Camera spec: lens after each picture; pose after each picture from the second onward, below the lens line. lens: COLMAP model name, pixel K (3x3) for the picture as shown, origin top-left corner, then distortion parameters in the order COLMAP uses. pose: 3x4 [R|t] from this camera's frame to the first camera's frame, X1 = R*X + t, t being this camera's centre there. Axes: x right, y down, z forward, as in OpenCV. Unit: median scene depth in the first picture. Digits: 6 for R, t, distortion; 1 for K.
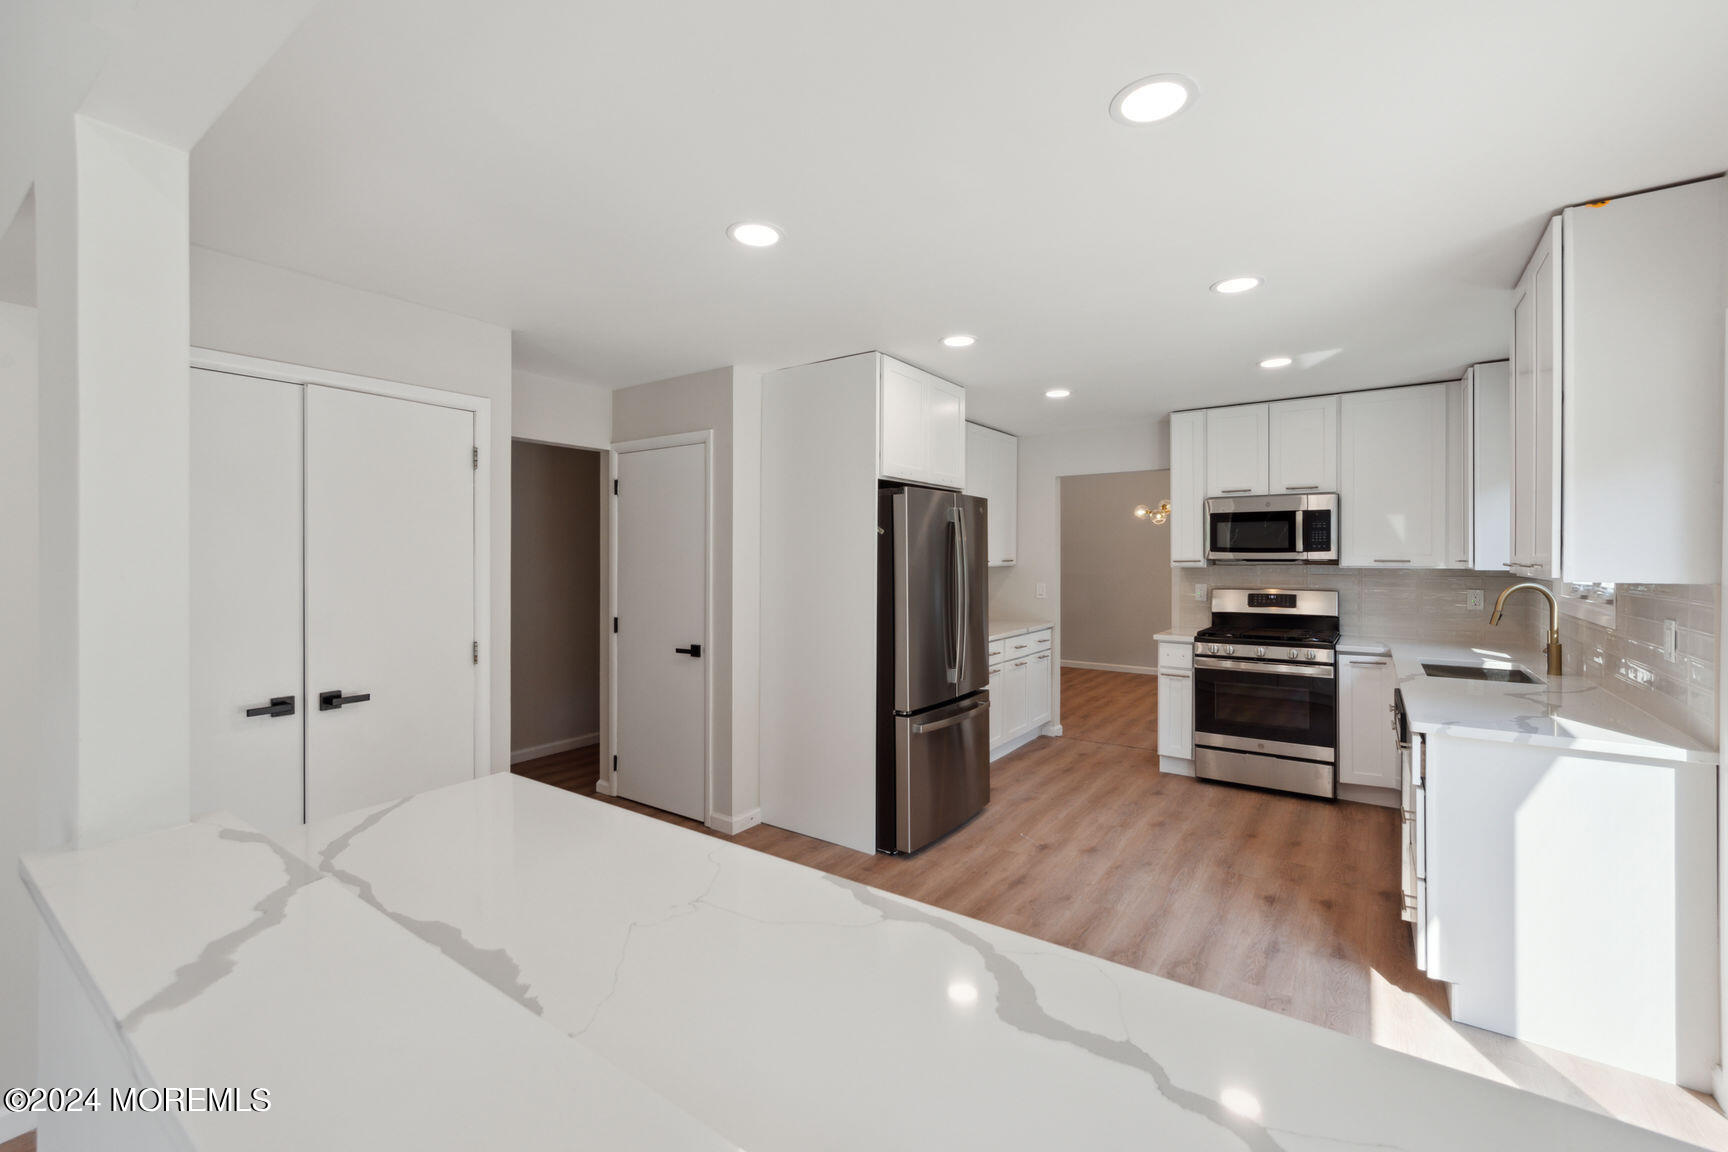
lens RADIAL K [[740.6, 0, 873.7], [0, 740.6, 552.6], [0, 0, 1]] dist [-0.009554, -0.001485]
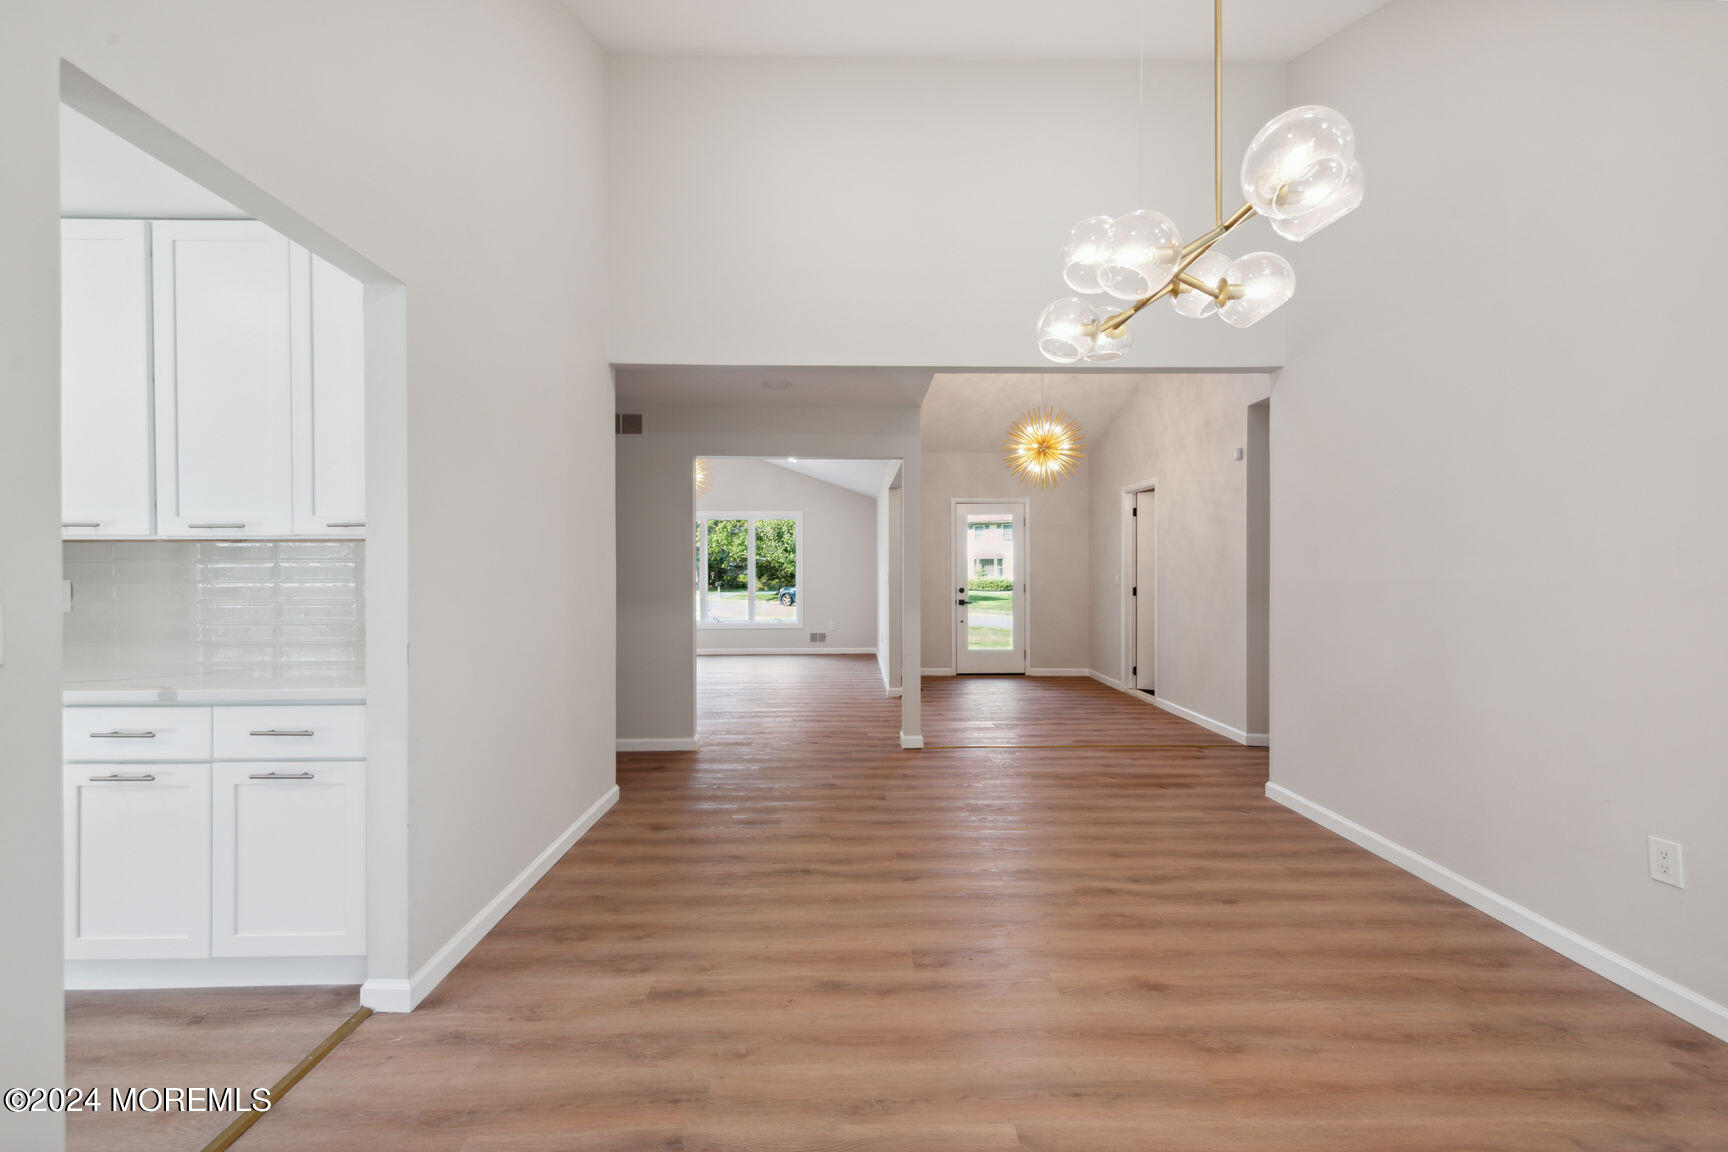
lens RADIAL K [[706.5, 0, 871.0], [0, 706.5, 567.5], [0, 0, 1]] dist [0.005768, -0.000030]
pose [[0.582486, -0.003394, -0.812834, 0.872887], [0.001837, 0.999994, -0.002859, 0.047593], [0.812839, 0.000172, 0.582488, 1.302671]]
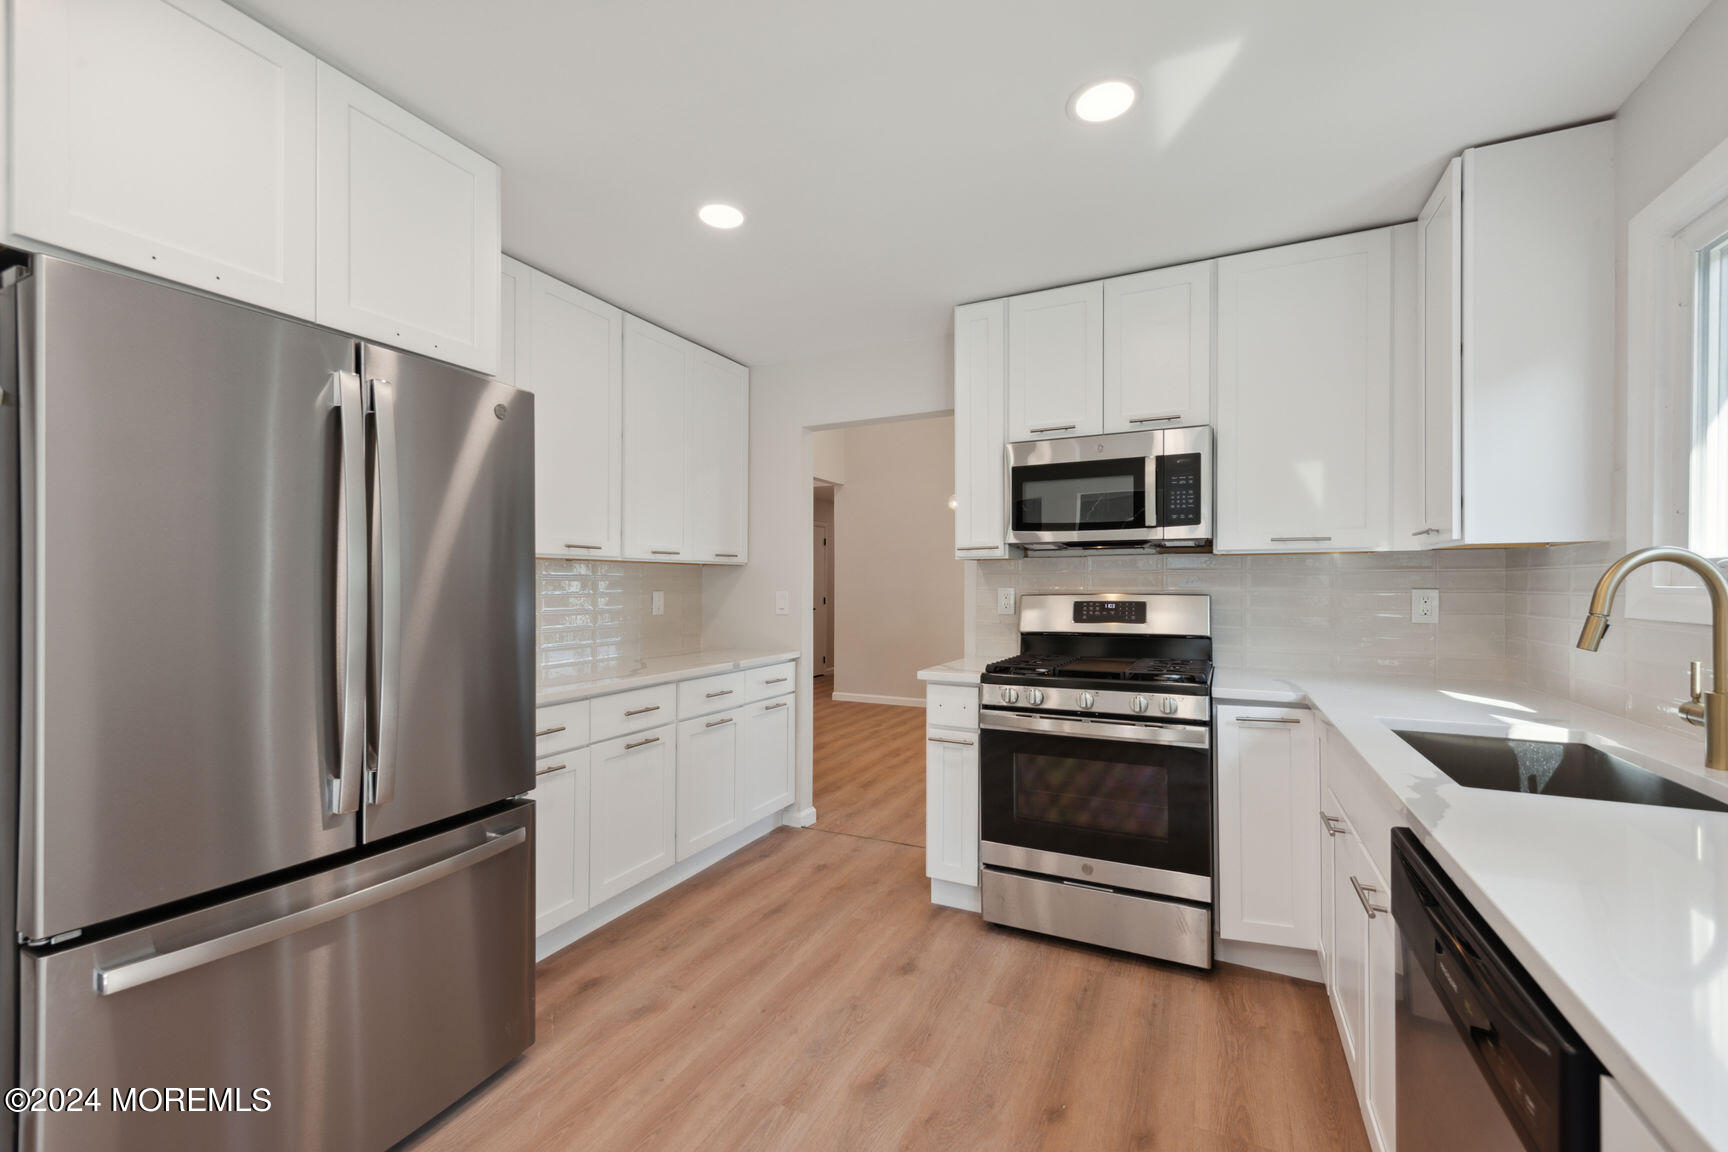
lens RADIAL K [[706.5, 0, 887.7], [0, 706.5, 581.0], [0, 0, 1]] dist [0.005768, -0.000030]
pose [[0.986078, 0.001654, 0.166275, 0.282726], [-0.001080, 0.999993, -0.003541, 0.045043], [-0.166279, 0.003312, 0.986073, 0.489844]]
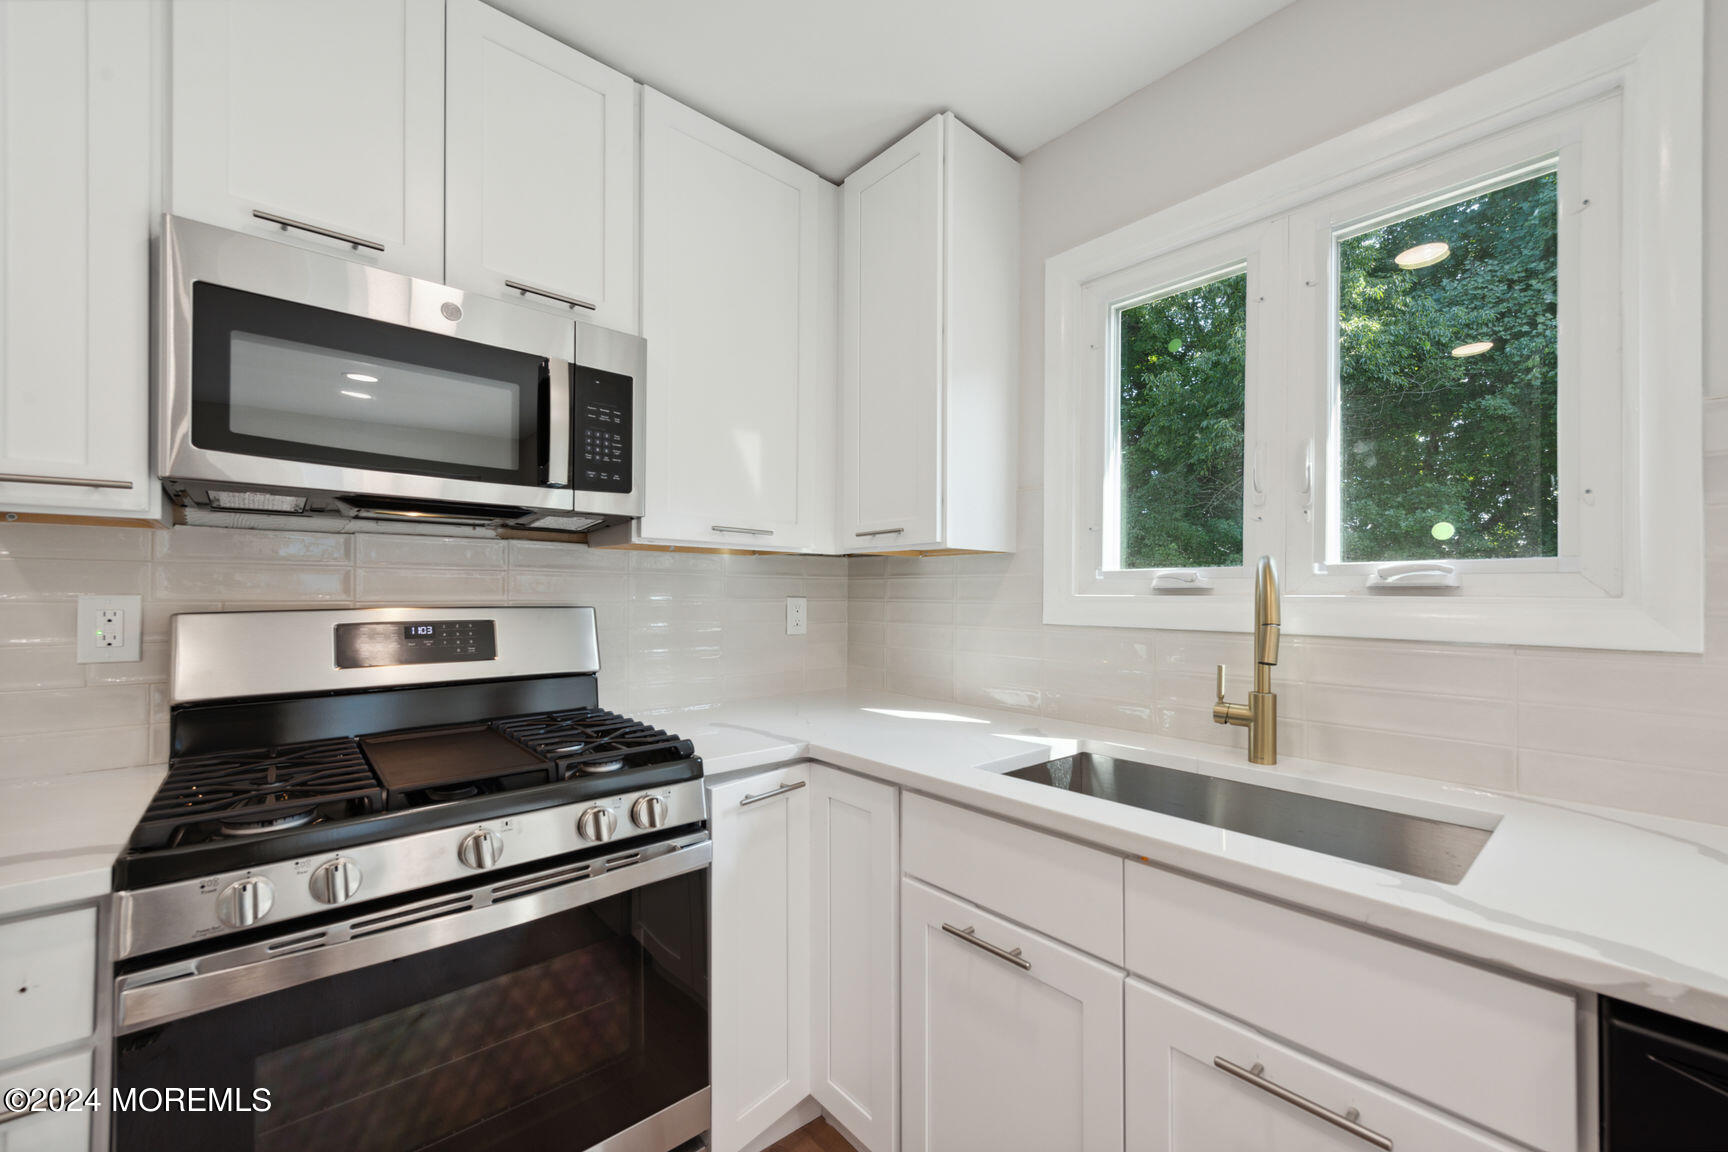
lens RADIAL K [[706.5, 0, 869.5], [0, 706.5, 591.4], [0, 0, 1]] dist [0.005768, -0.000030]
pose [[0.242204, 0.007845, 0.970194, 0.314281], [-0.007545, 0.999952, -0.006202, 0.047165], [-0.970196, -0.005818, 0.242251, 0.801761]]
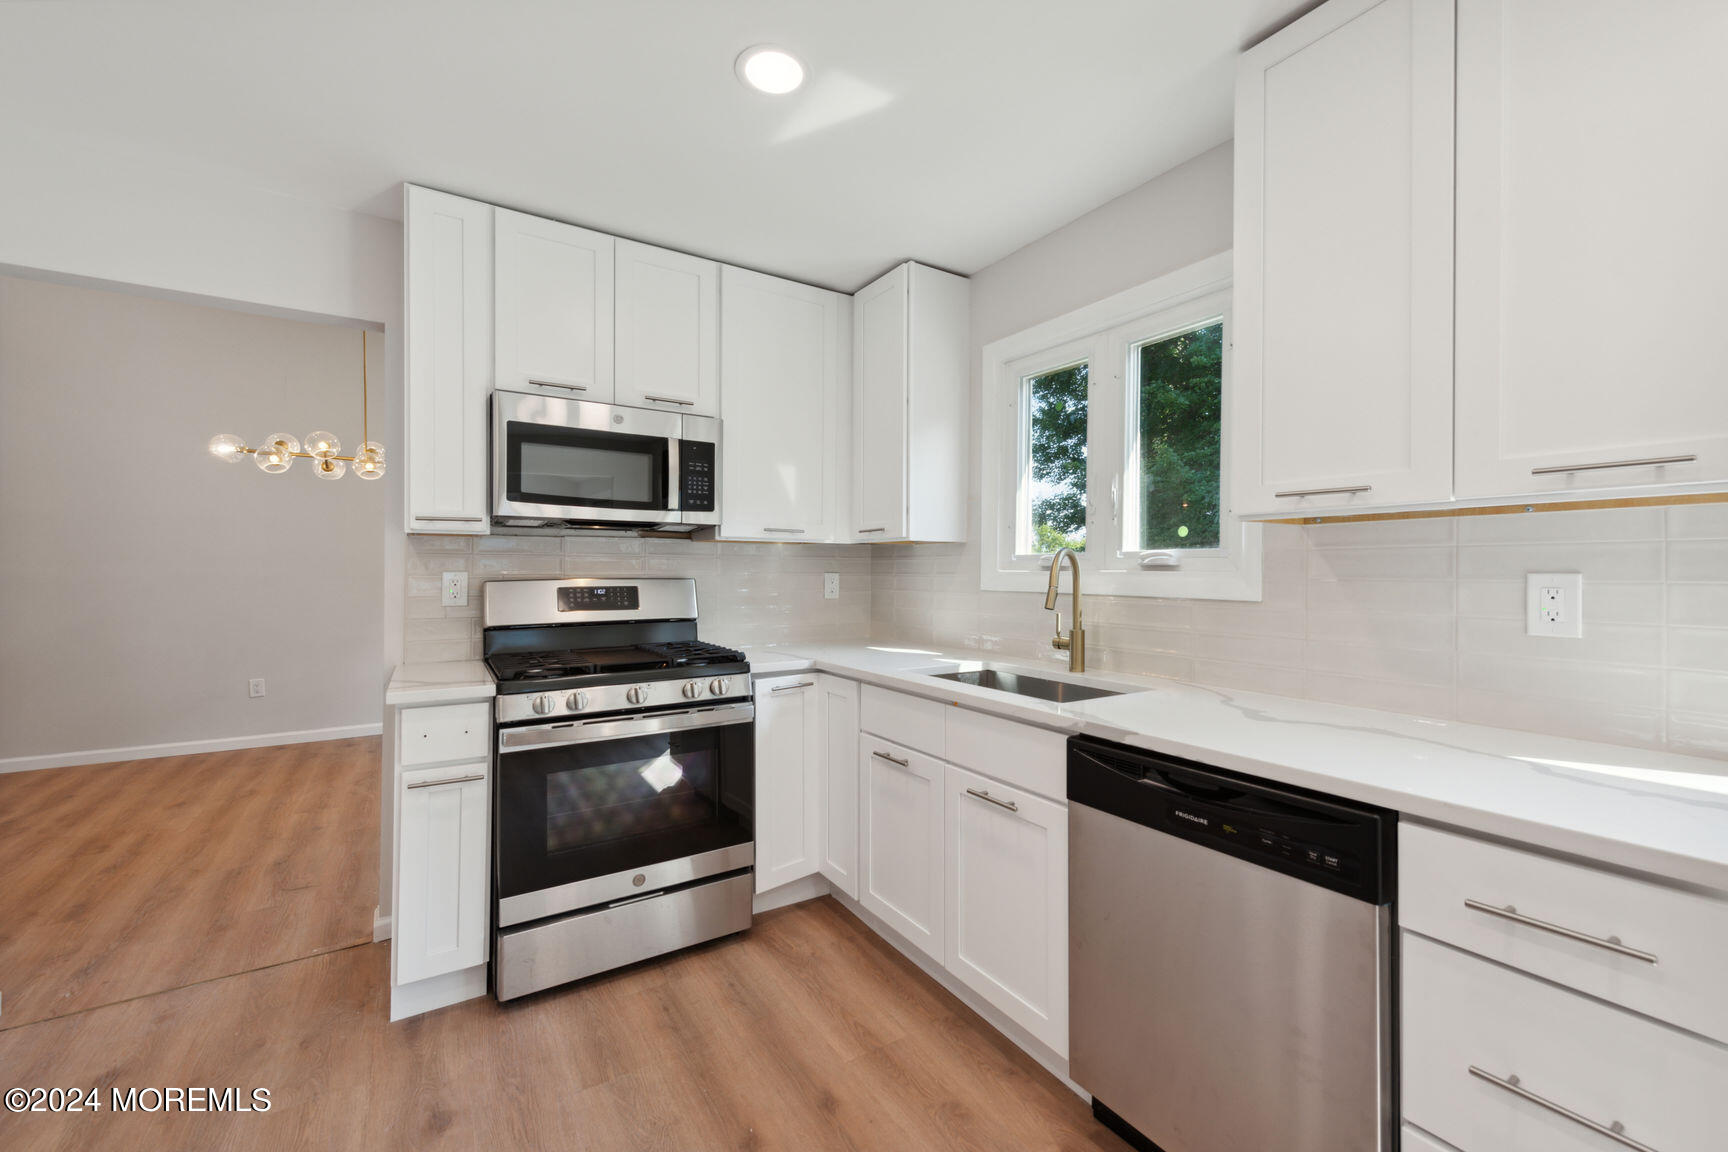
lens RADIAL K [[685.8, 0, 863.3], [0, 685.8, 568.4], [0, 0, 1]] dist [0.007676, -0.001428]
pose [[0.382338, 0.006987, 0.923996, 0.143375], [-0.005426, 0.999971, -0.005317, 0.047637], [-0.924007, -0.002981, 0.382365, 0.667035]]
